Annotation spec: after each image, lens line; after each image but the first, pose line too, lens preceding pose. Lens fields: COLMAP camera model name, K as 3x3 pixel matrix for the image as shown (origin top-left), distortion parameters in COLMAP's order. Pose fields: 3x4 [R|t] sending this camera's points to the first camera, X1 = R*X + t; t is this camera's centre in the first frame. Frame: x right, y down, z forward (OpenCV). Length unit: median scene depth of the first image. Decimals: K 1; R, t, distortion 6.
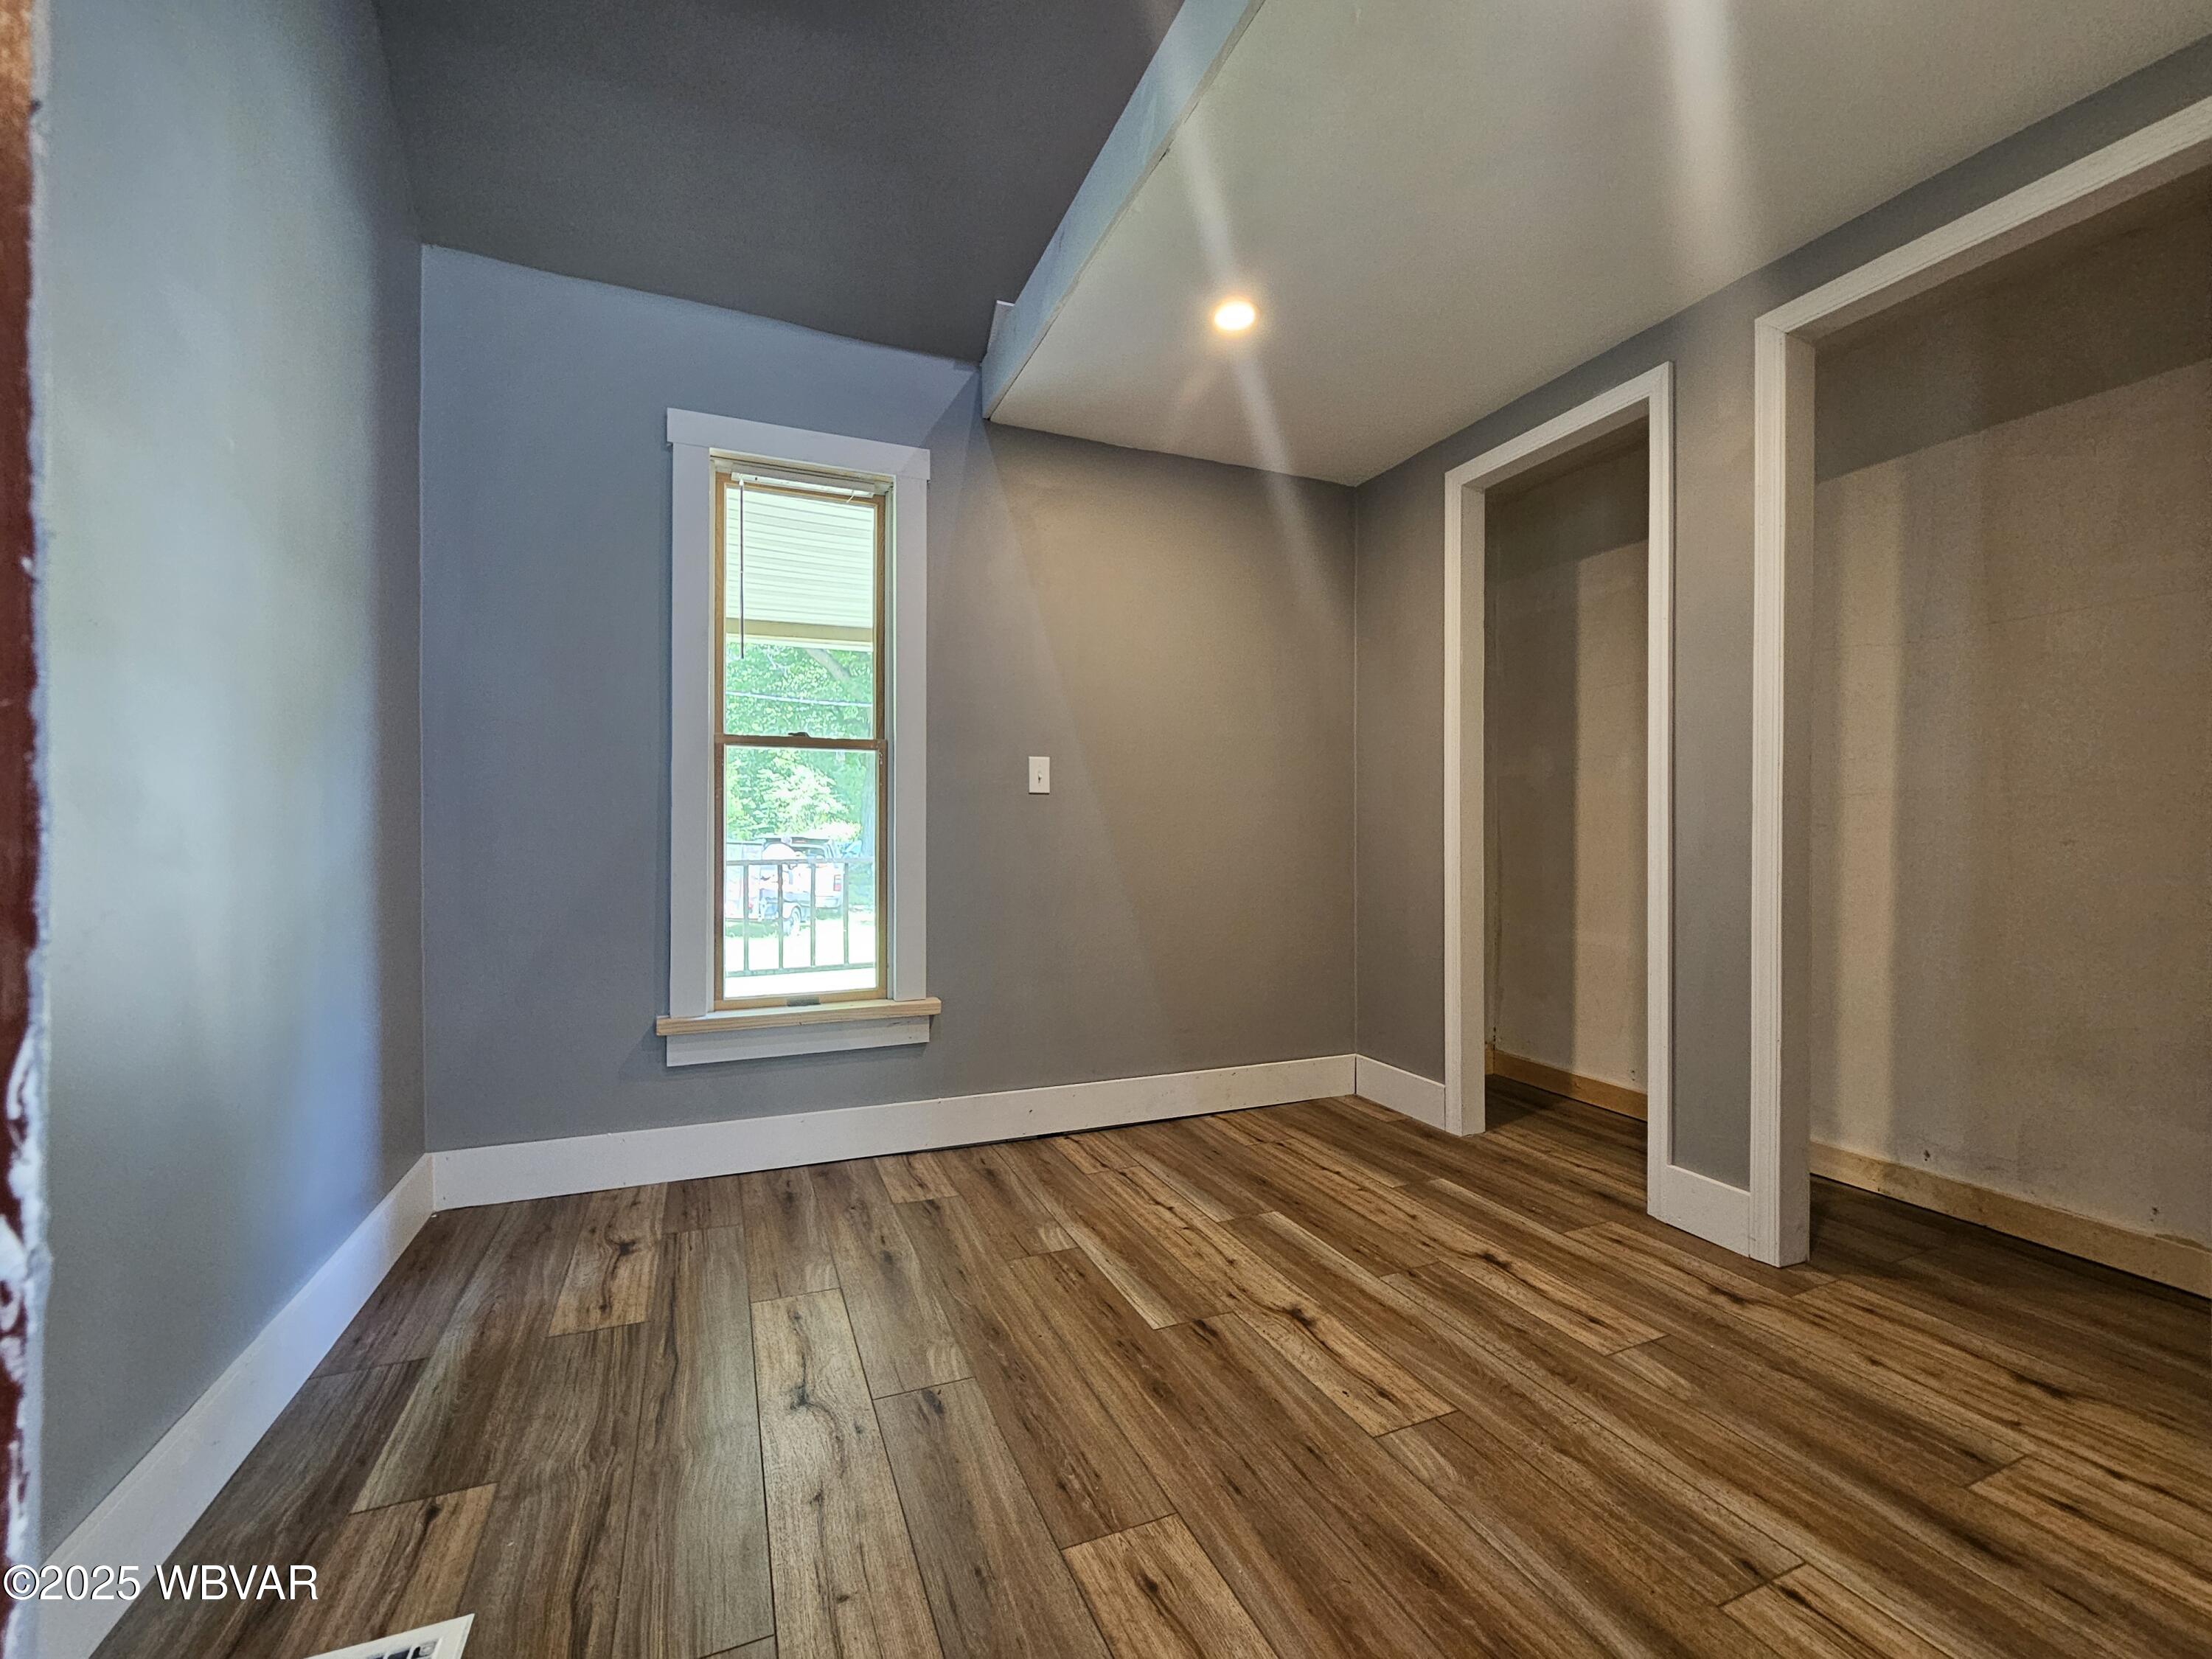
lens RADIAL K [[908.9, 0, 1099.7], [0, 908.9, 828.7], [0, 0, 1]] dist [0.001472, 0.000177]
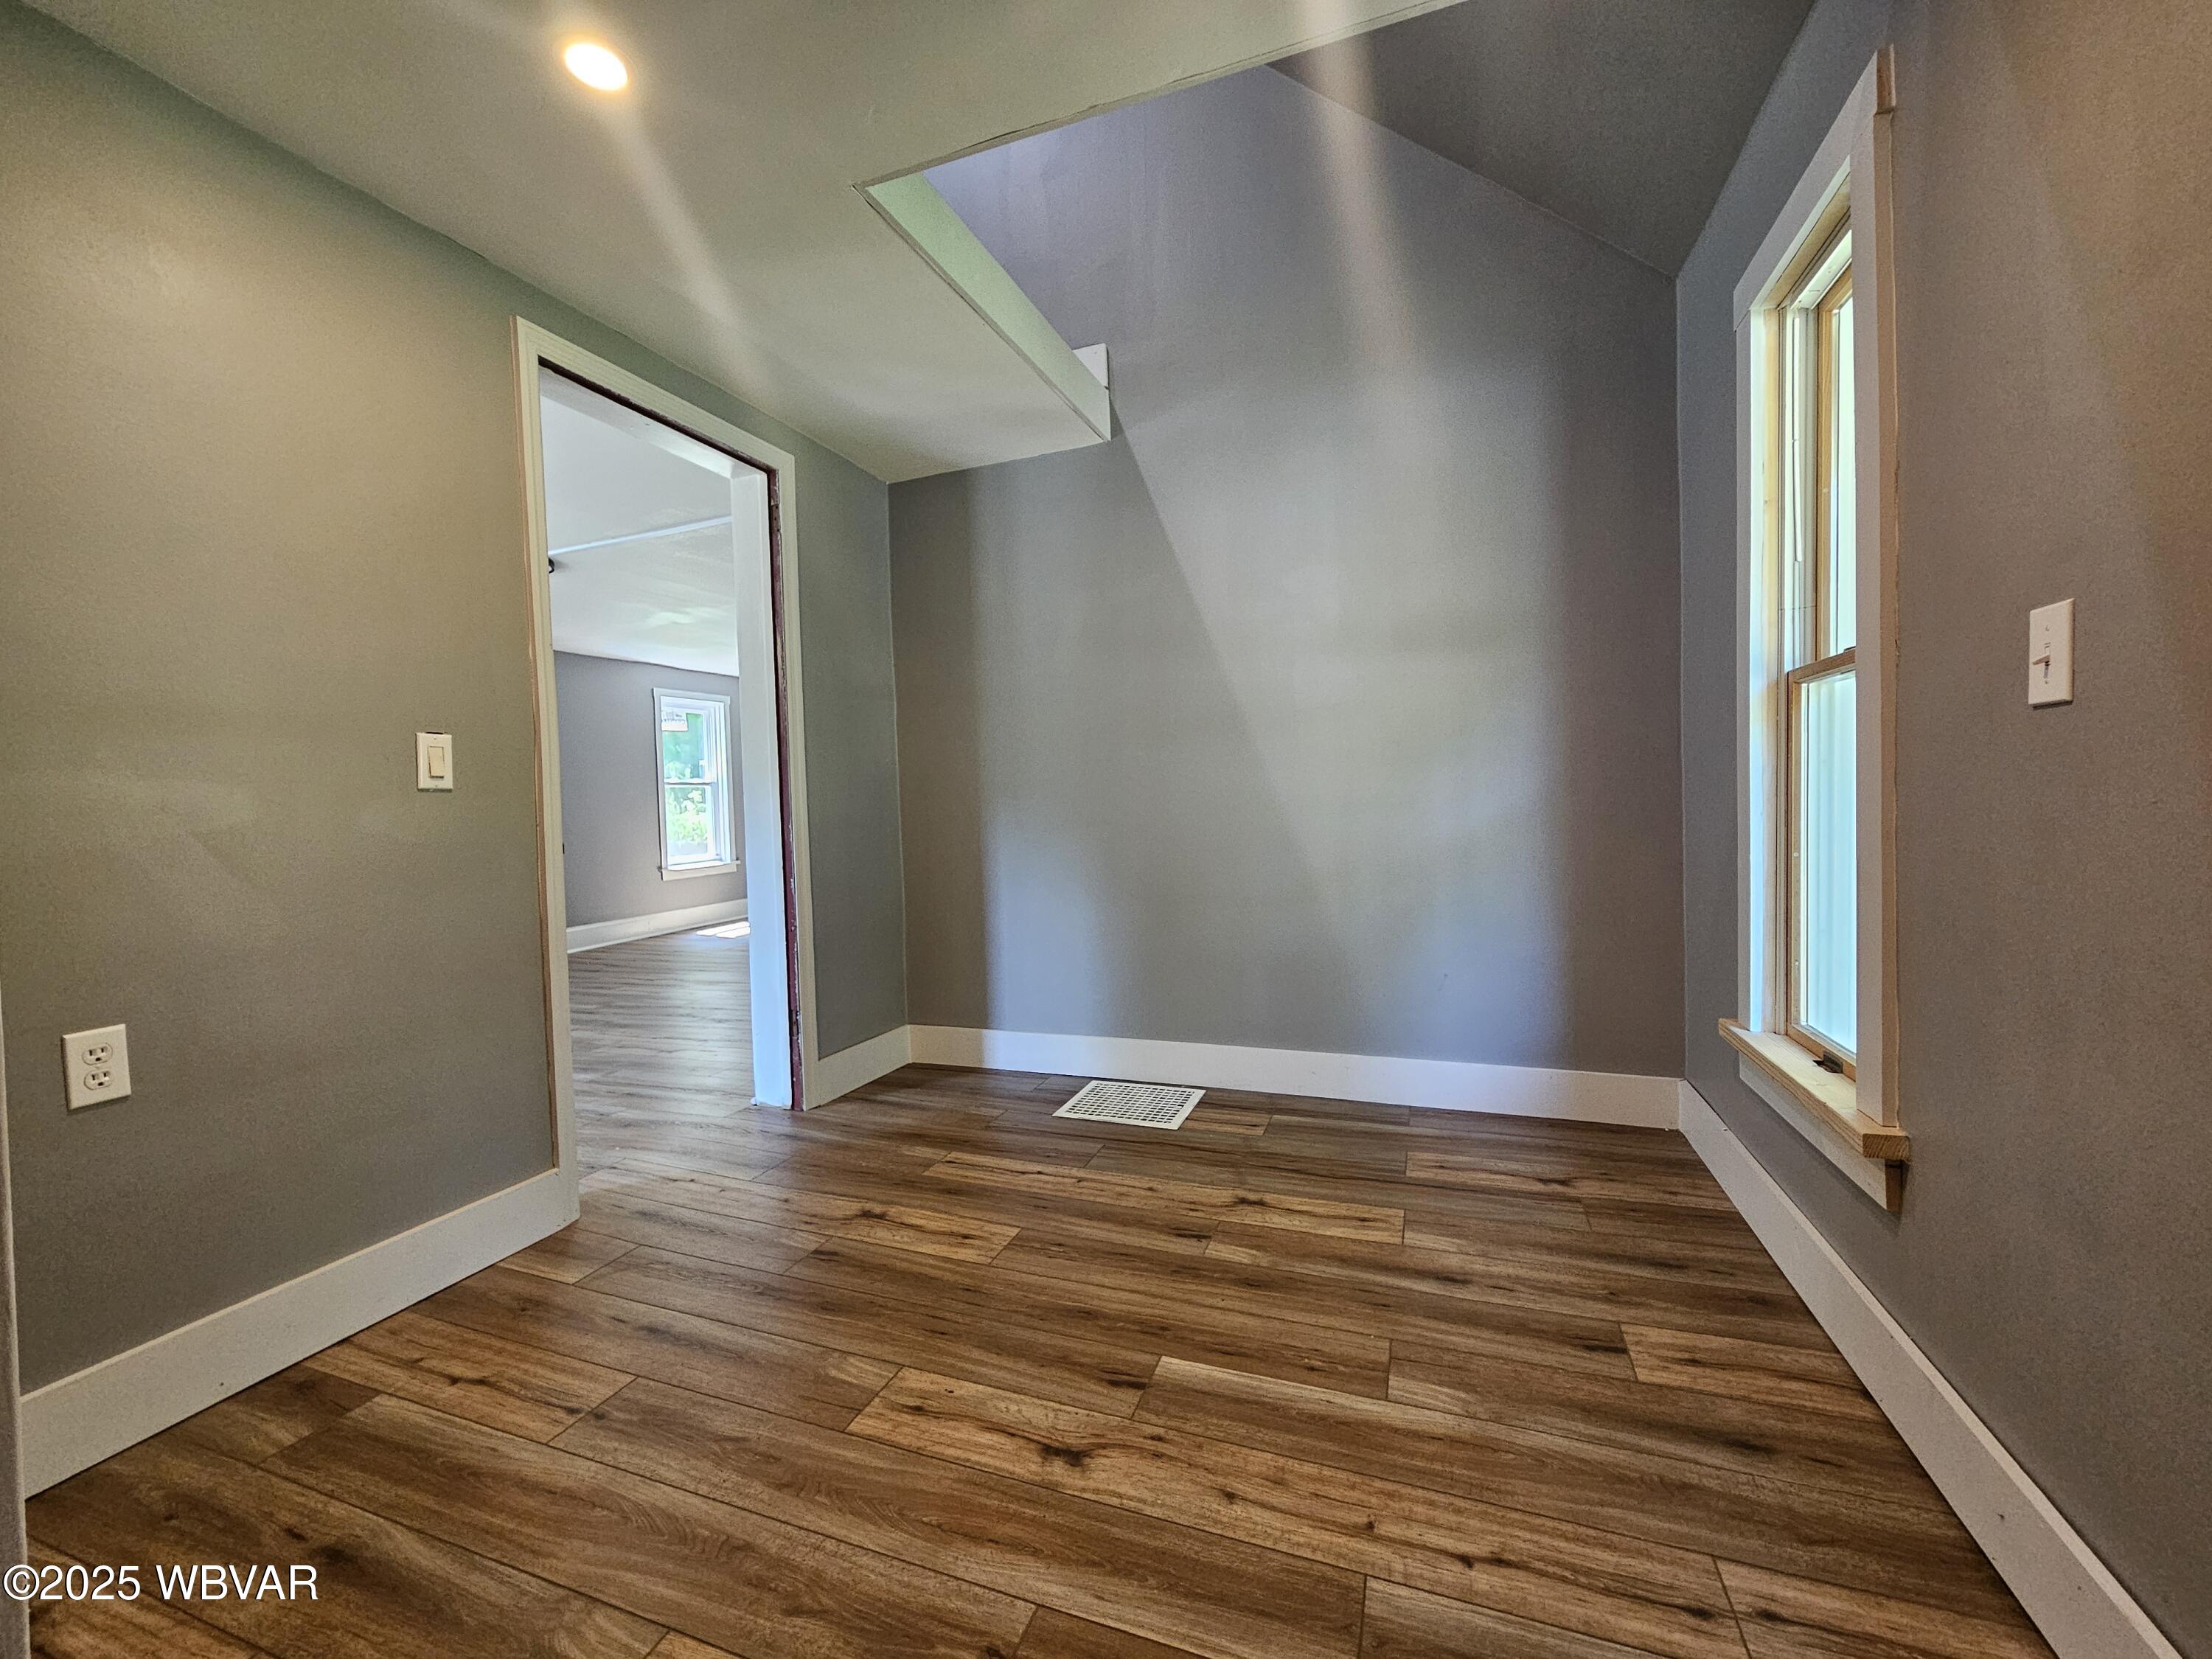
lens RADIAL K [[908.9, 0, 1096.3], [0, 908.9, 831.7], [0, 0, 1]] dist [0.001472, 0.000177]
pose [[-0.684131, 0.038466, -0.728344, 0.777309], [0.019200, 0.999212, 0.034736, -0.014231], [0.729107, 0.009780, -0.684330, 1.619455]]
